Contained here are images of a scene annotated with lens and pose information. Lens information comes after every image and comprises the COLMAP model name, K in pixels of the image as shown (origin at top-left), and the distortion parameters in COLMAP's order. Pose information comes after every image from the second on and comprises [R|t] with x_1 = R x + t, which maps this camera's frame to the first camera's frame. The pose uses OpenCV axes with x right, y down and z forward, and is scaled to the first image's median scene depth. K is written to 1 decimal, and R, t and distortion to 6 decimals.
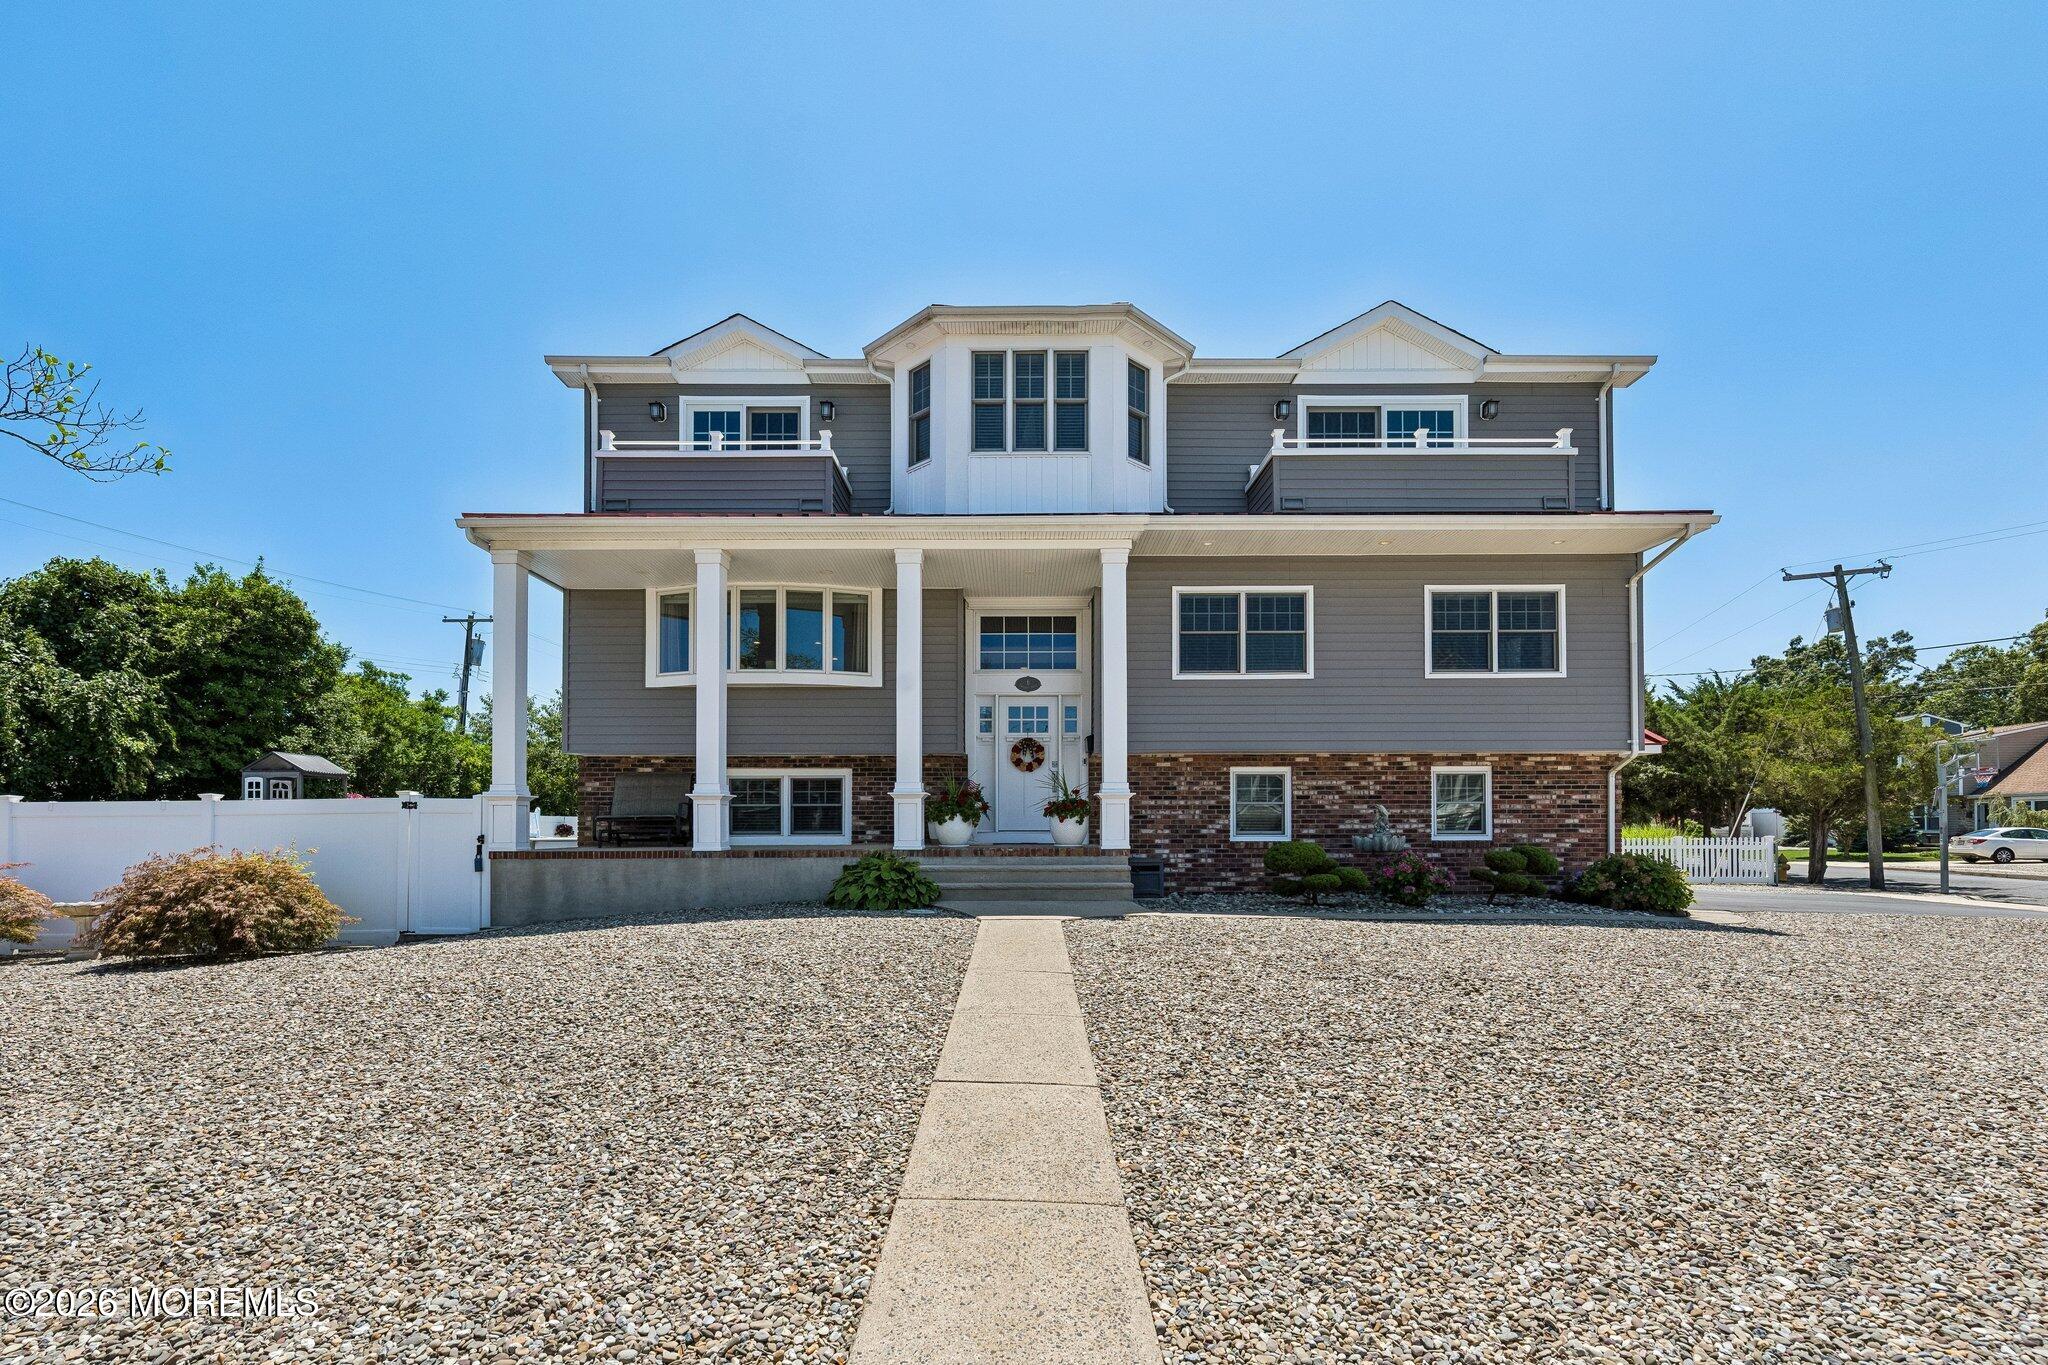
lens RADIAL K [[950.5, 0, 1030.0], [0, 950.5, 788.2], [0, 0, 1]] dist [0.001842, 0.000256]
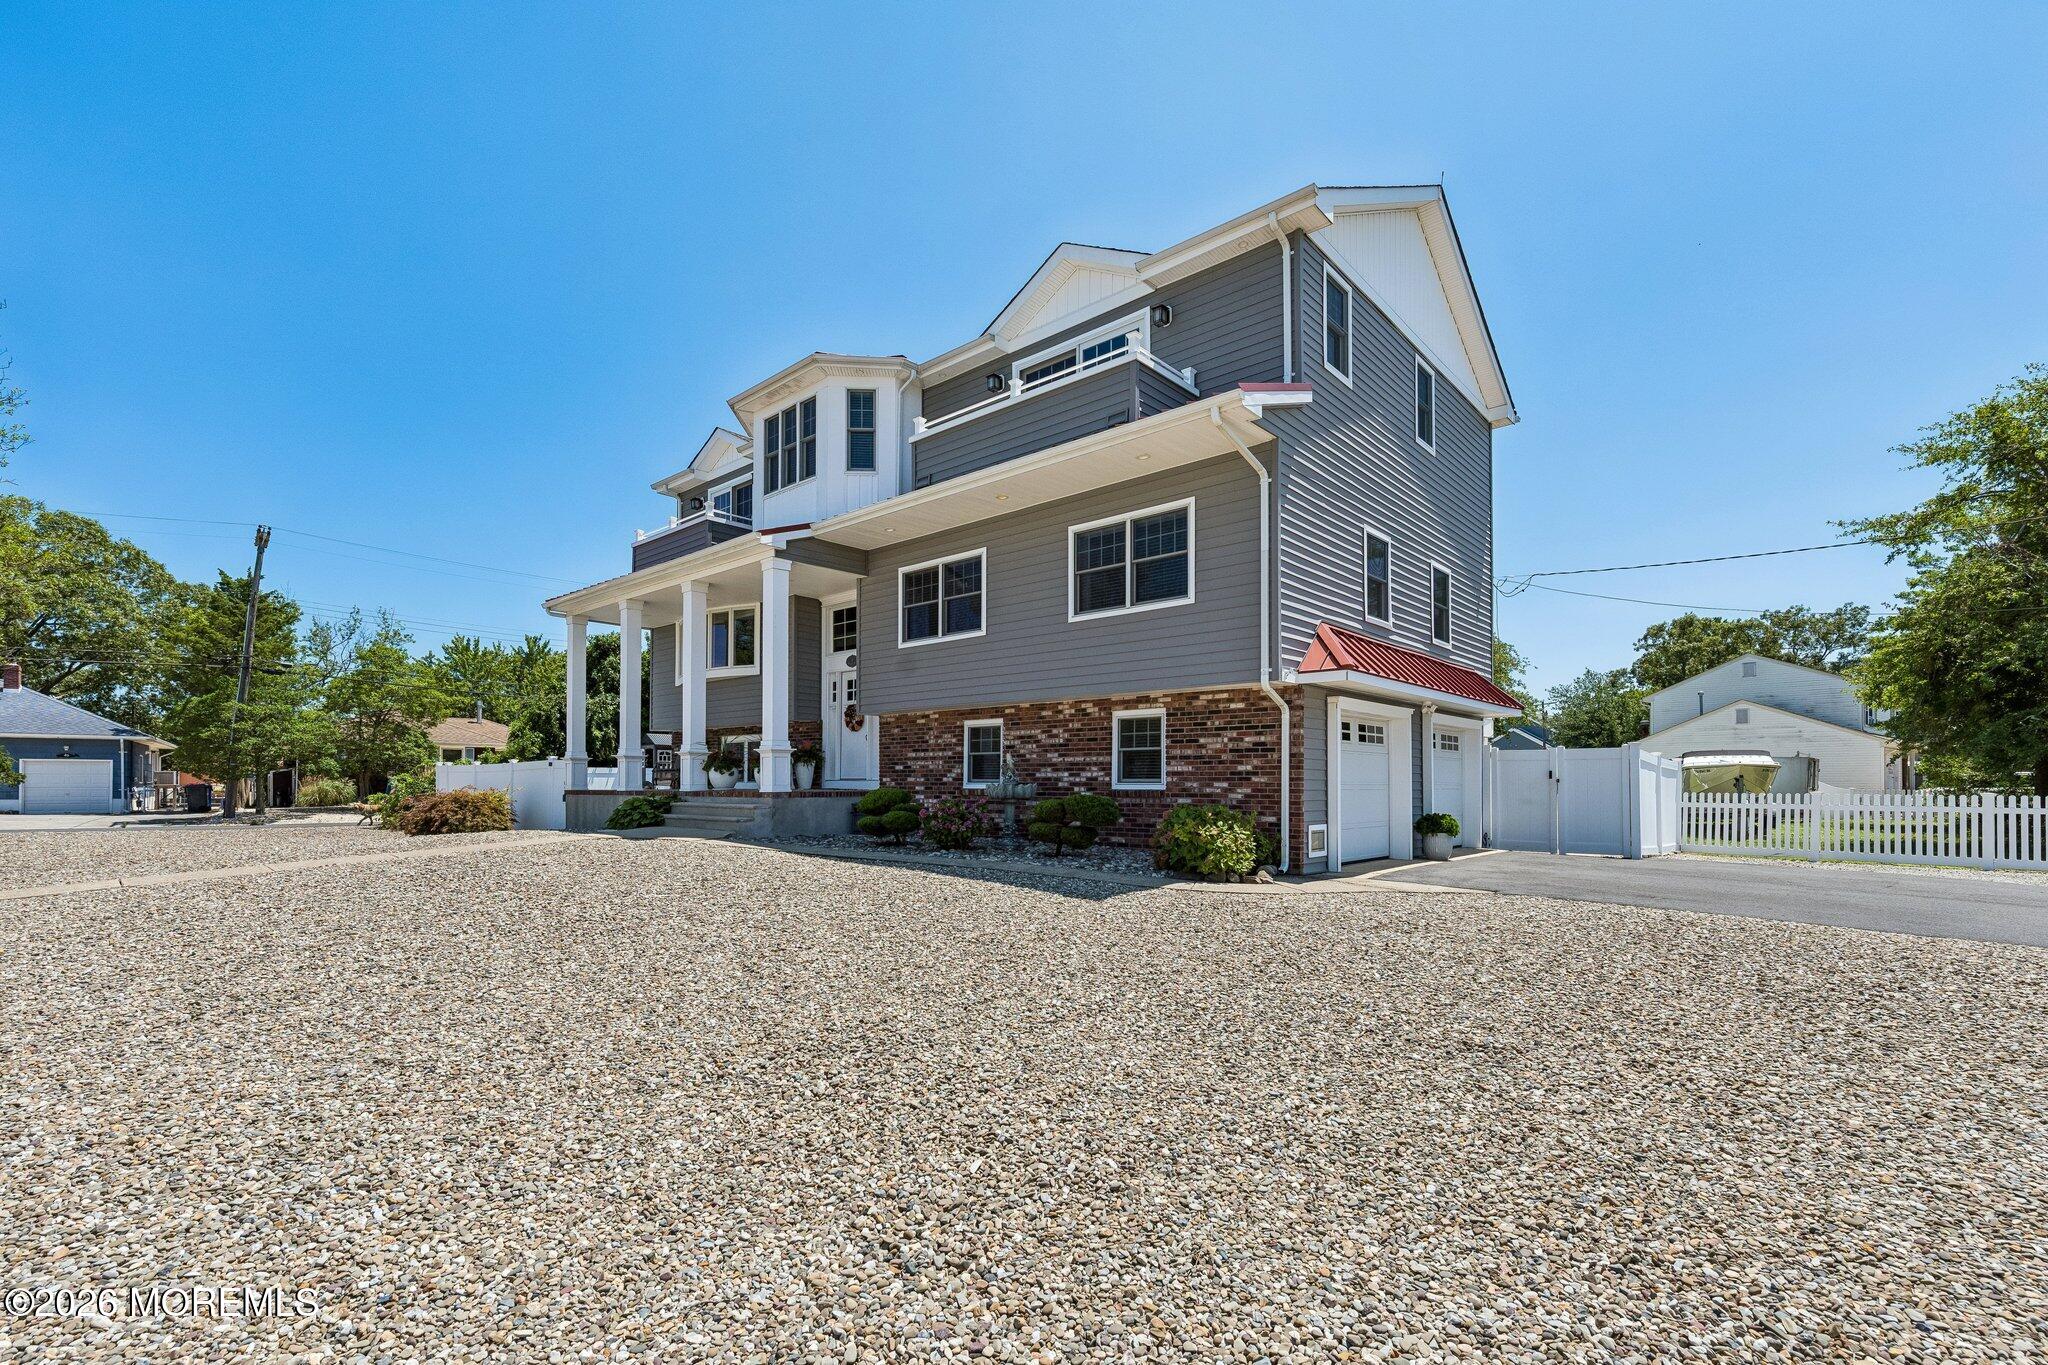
lens RADIAL K [[894.0, 0, 1011.7], [0, 894.0, 741.1], [0, 0, 1]] dist [-0.000845, -0.000067]
pose [[0.748204, -0.027260, -0.662908, 0.948358], [0.024795, 0.999606, -0.013120, 0.016244], [0.663005, -0.006620, 0.748586, 0.266244]]
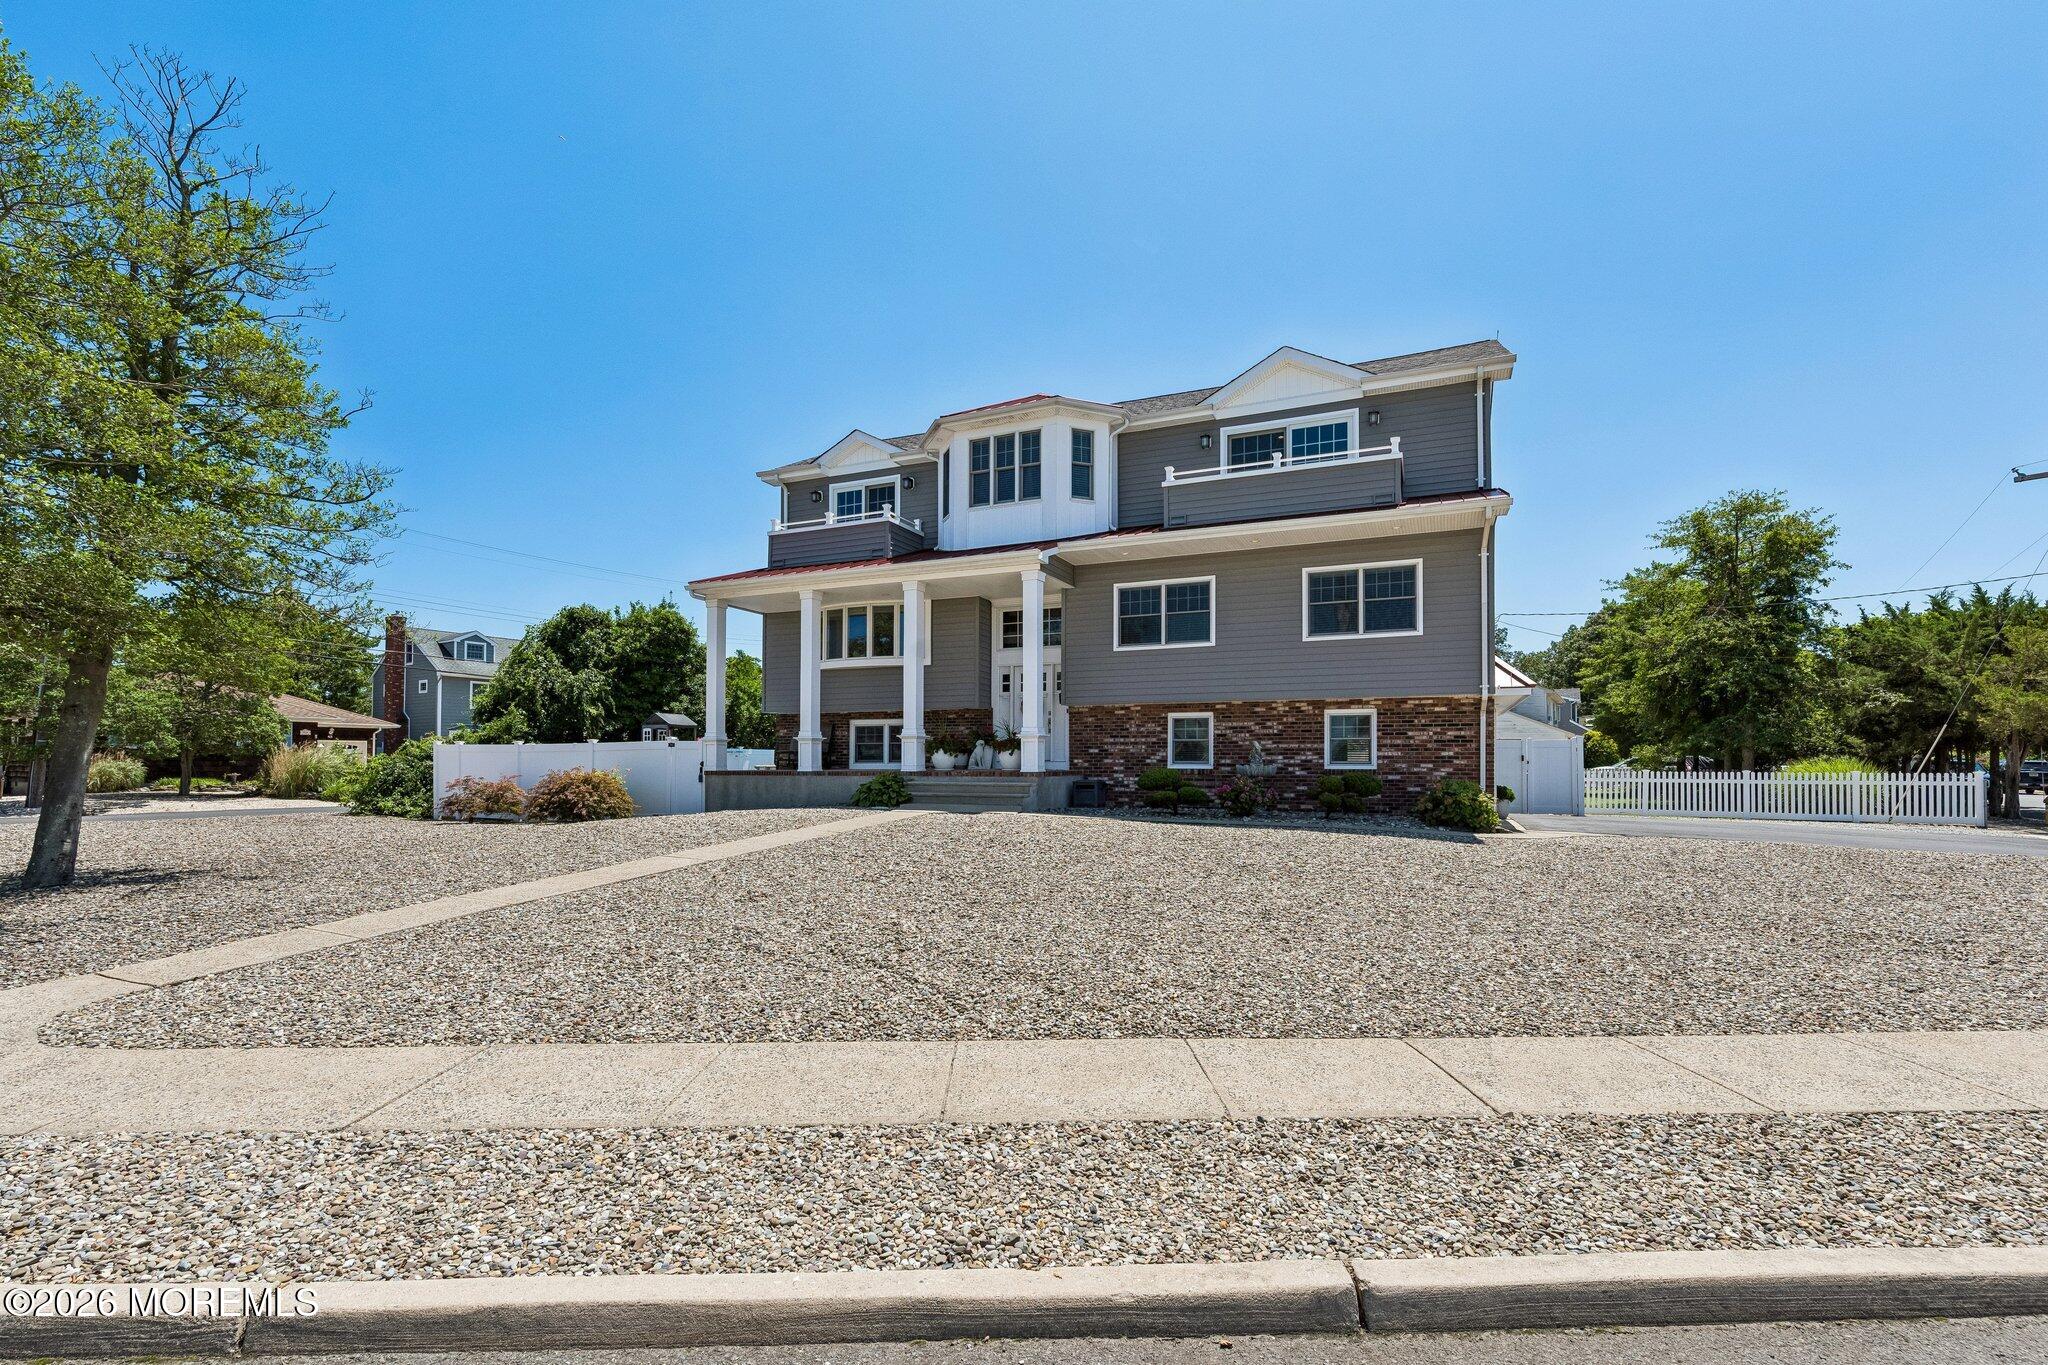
lens RADIAL K [[892.6, 0, 1024.5], [0, 892.6, 715.4], [0, 0, 1]] dist [-0.001172, -0.000130]
pose [[0.917752, -0.017200, -0.396782, 0.530421], [0.012553, 0.999819, -0.014306, -0.003690], [0.396956, 0.008148, 0.917802, -0.238002]]
